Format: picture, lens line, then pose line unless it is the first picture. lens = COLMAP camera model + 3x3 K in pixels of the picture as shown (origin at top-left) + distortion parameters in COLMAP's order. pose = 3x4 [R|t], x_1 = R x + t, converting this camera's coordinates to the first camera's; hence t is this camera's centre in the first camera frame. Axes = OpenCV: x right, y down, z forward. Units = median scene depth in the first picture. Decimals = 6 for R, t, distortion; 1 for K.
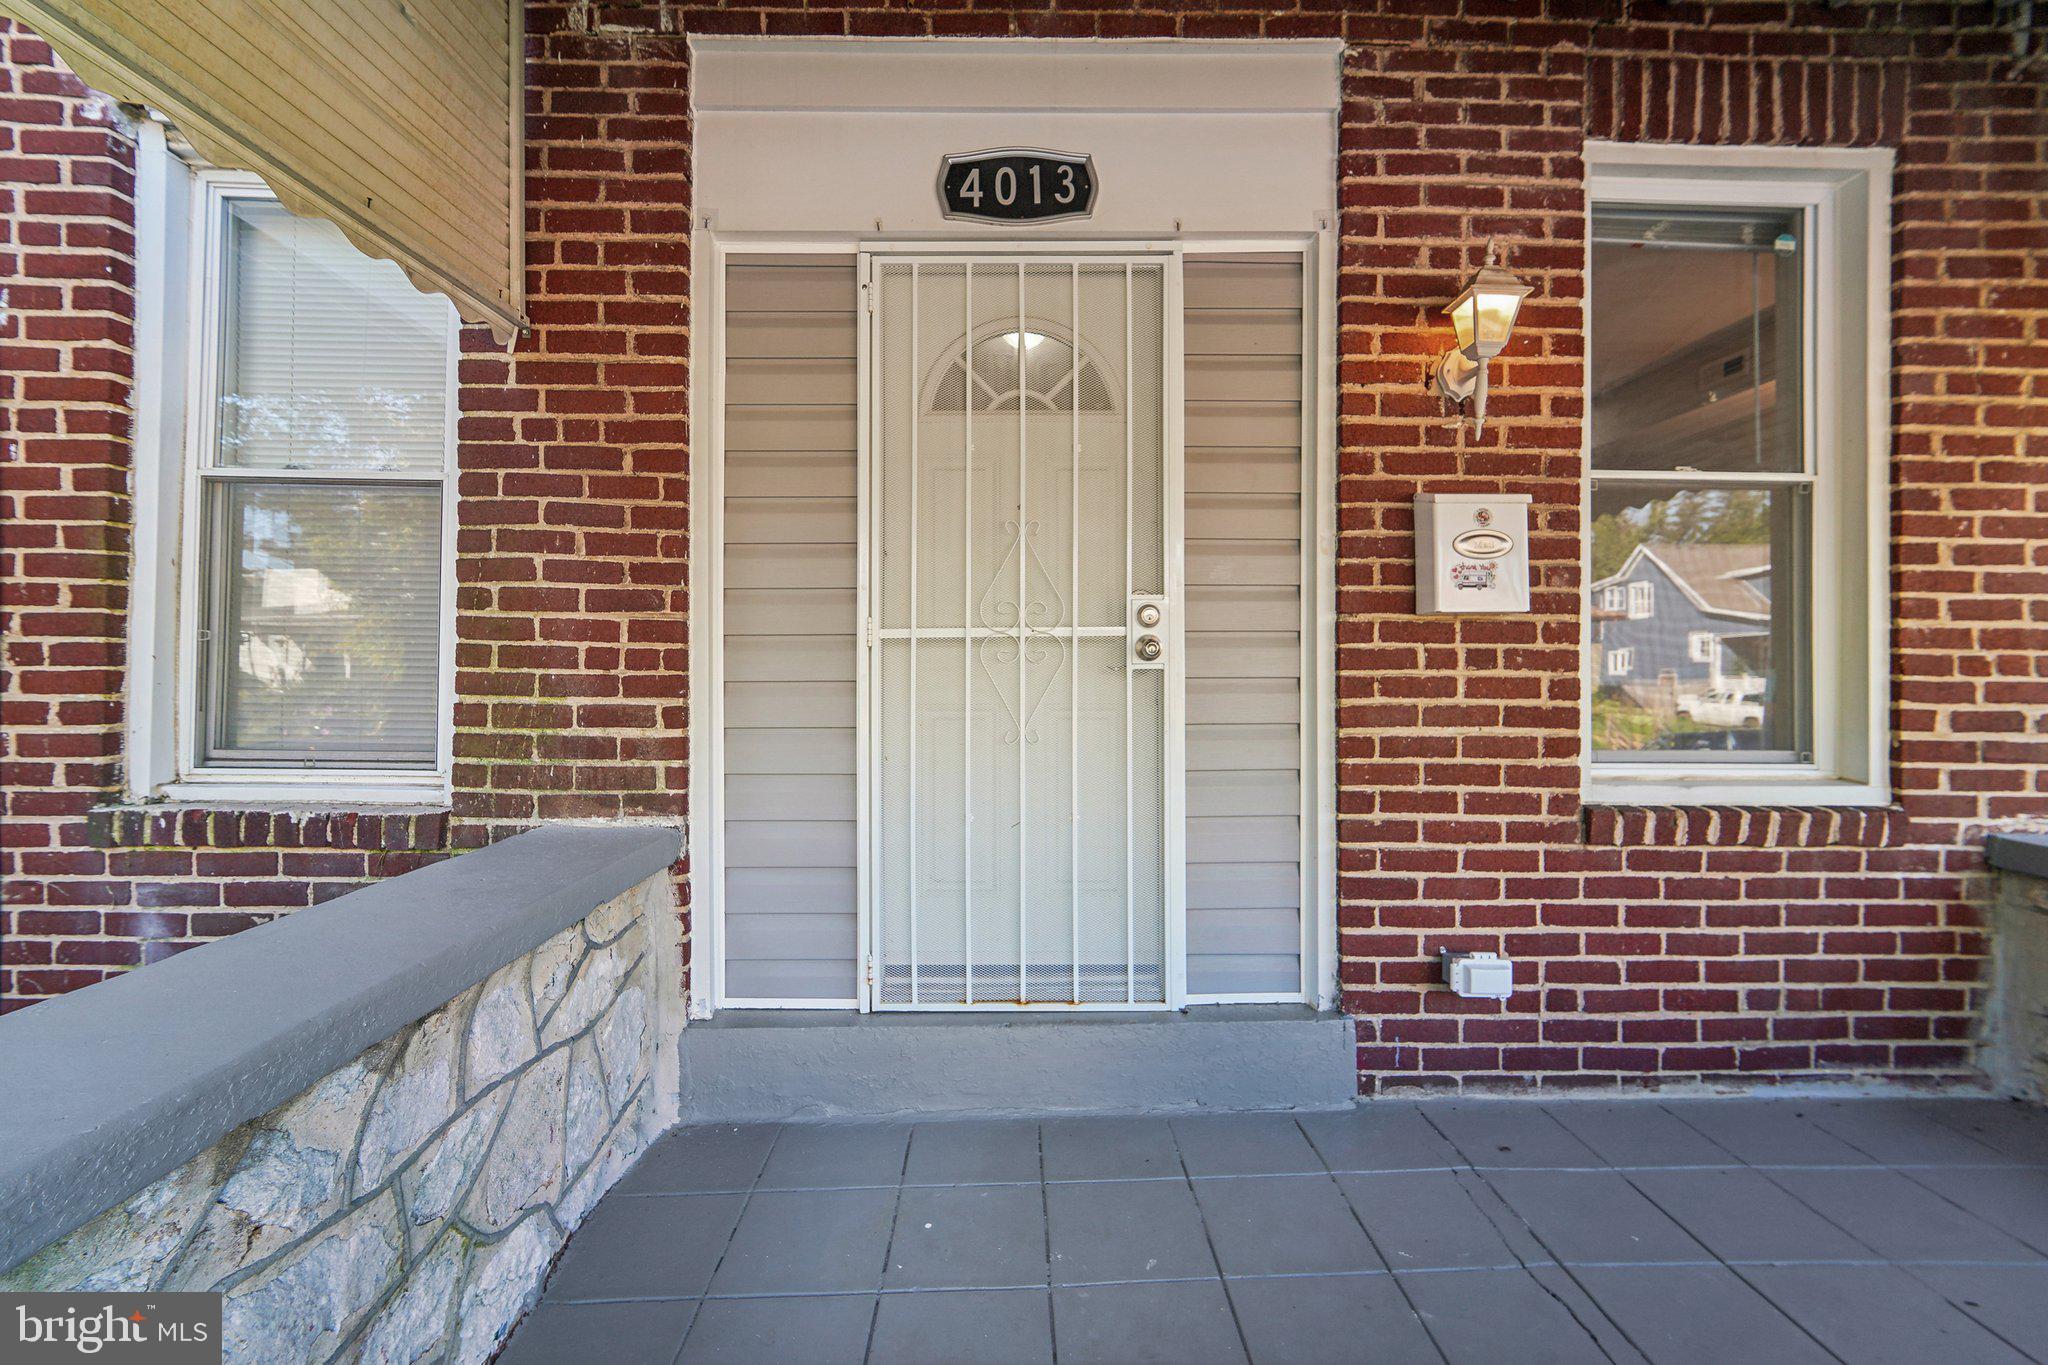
lens RADIAL K [[827.3, 0, 1021.2], [0, 827.3, 664.5], [0, 0, 1]] dist [-0.015937, 0.003119]
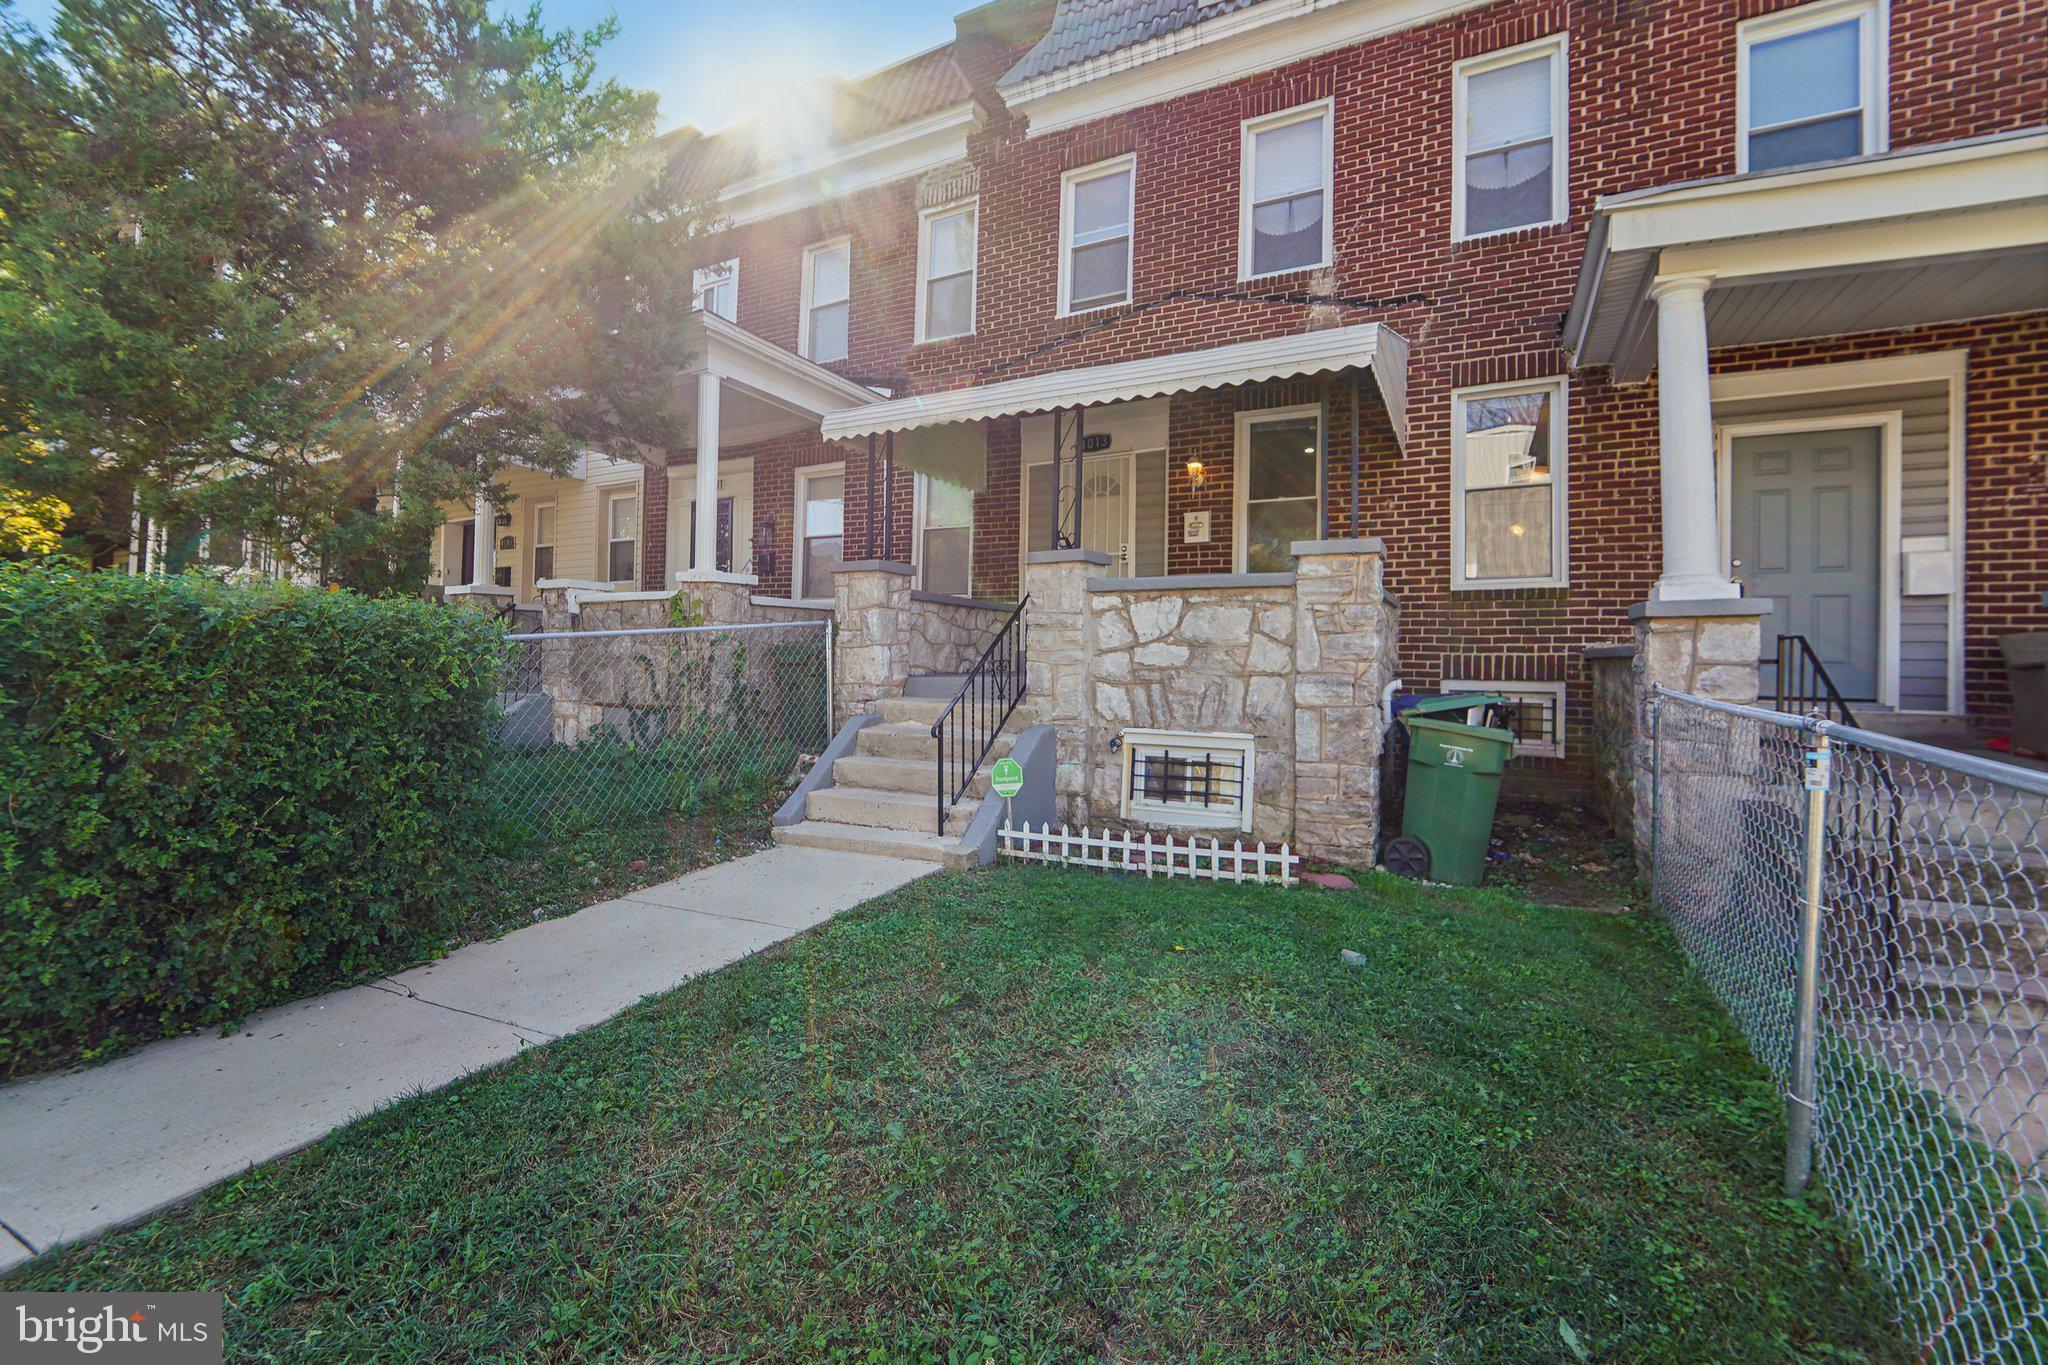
lens RADIAL K [[842.8, 0, 1040.5], [0, 842.8, 640.3], [0, 0, 1]] dist [-0.013126, -0.000652]
pose [[0.875486, -0.003985, -0.483226, 1.757519], [-0.014903, 0.999268, -0.035242, 0.523107], [0.483013, 0.038056, 0.874786, -2.675748]]
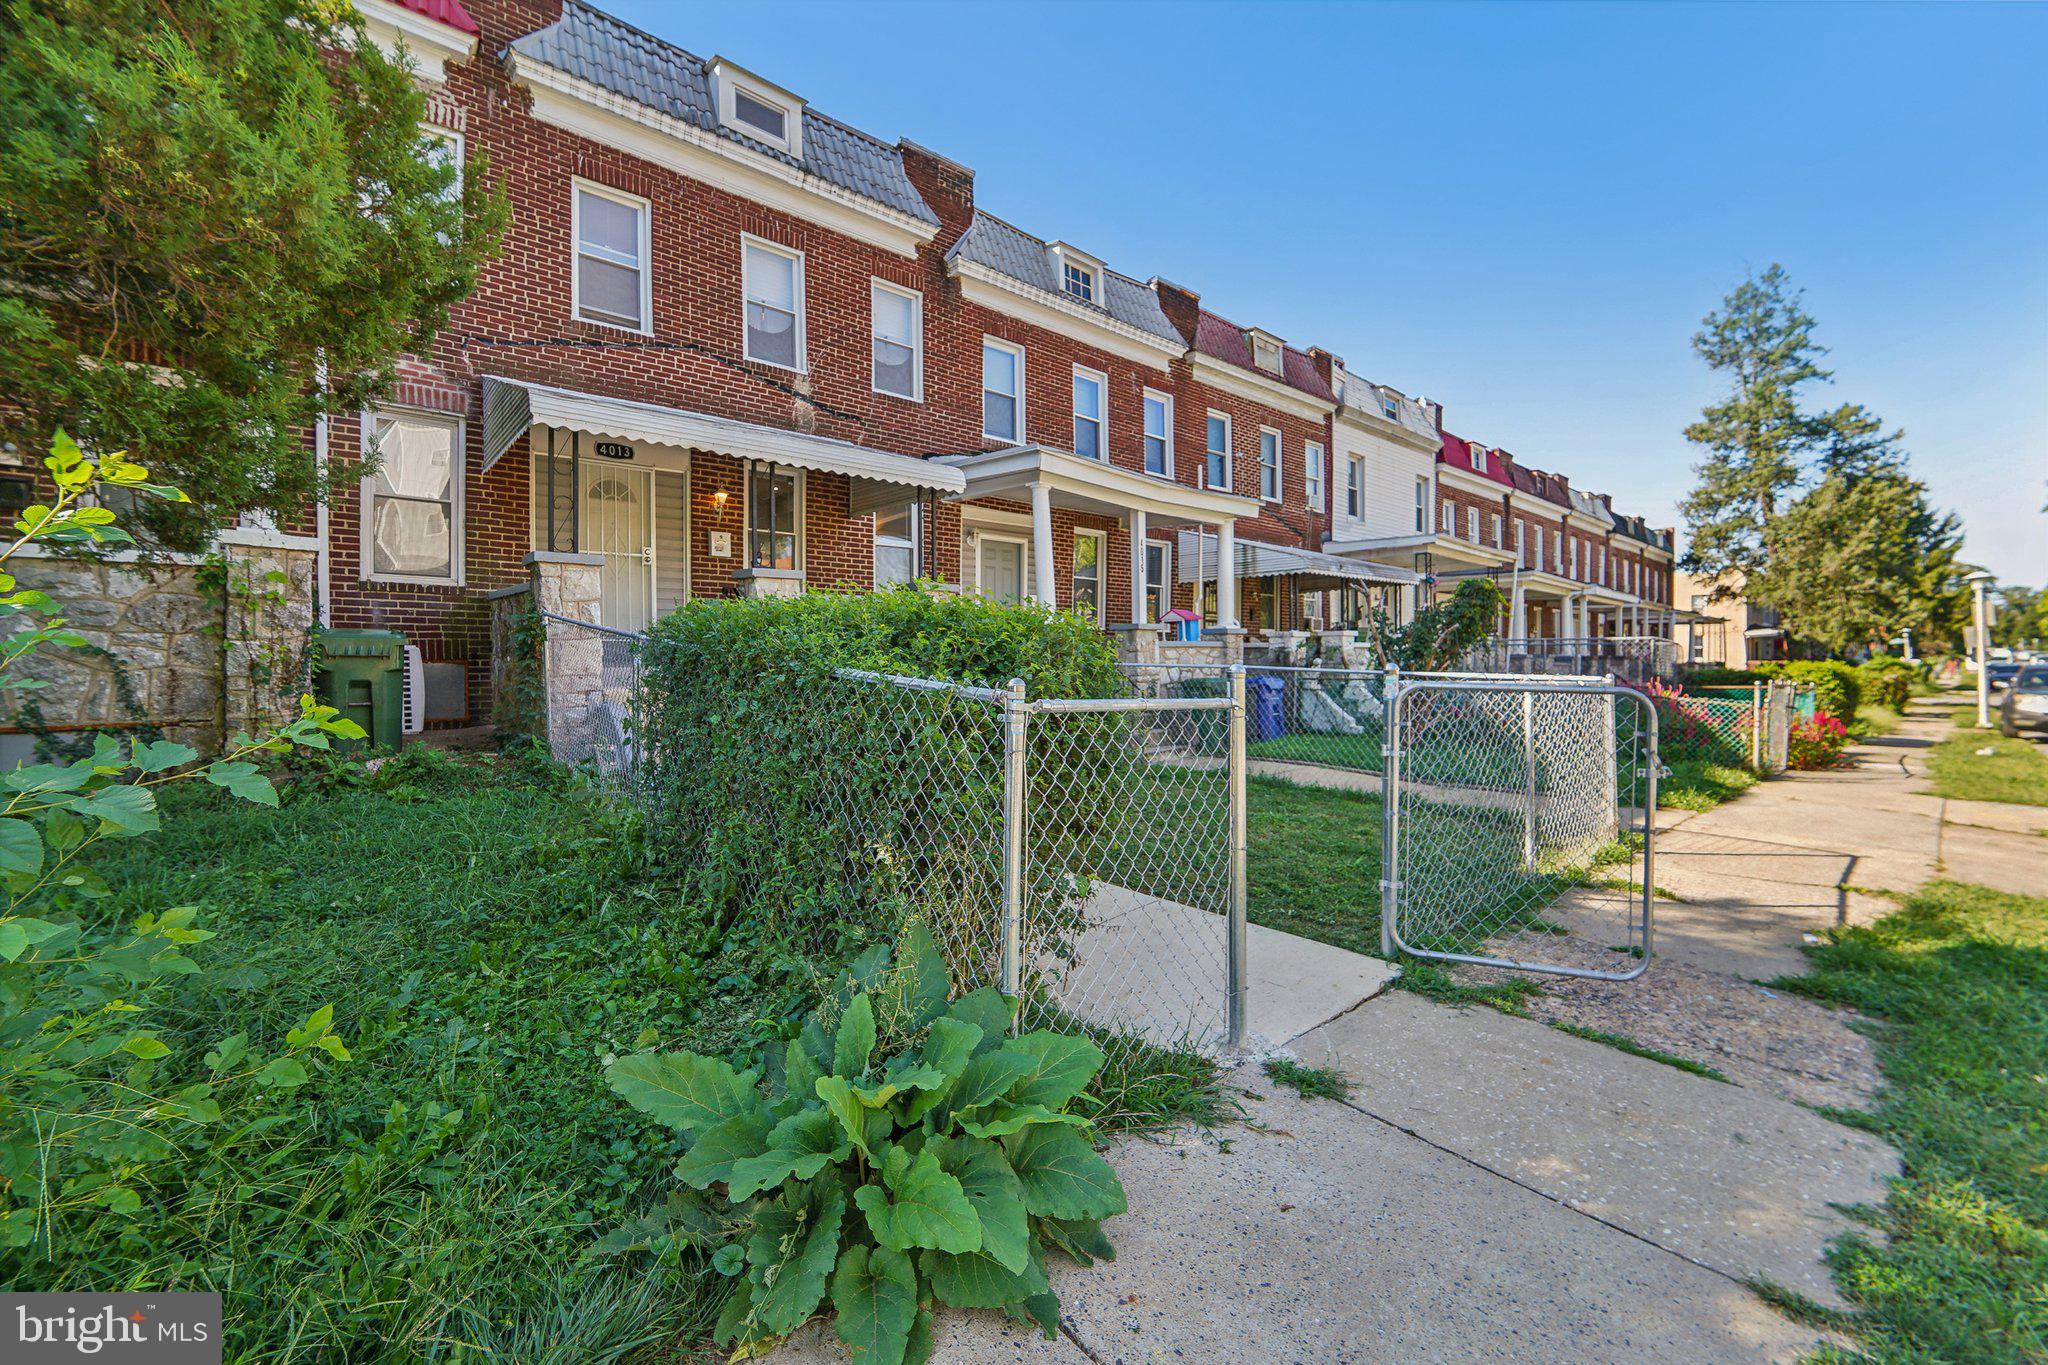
lens RADIAL K [[827.3, 0, 1024.5], [0, 827.3, 666.0], [0, 0, 1]] dist [-0.015937, 0.003119]
pose [[0.775515, -0.008195, 0.631276, -1.092290], [0.013193, 0.999908, -0.003227, 0.602026], [-0.631191, 0.010831, 0.775551, -3.760849]]
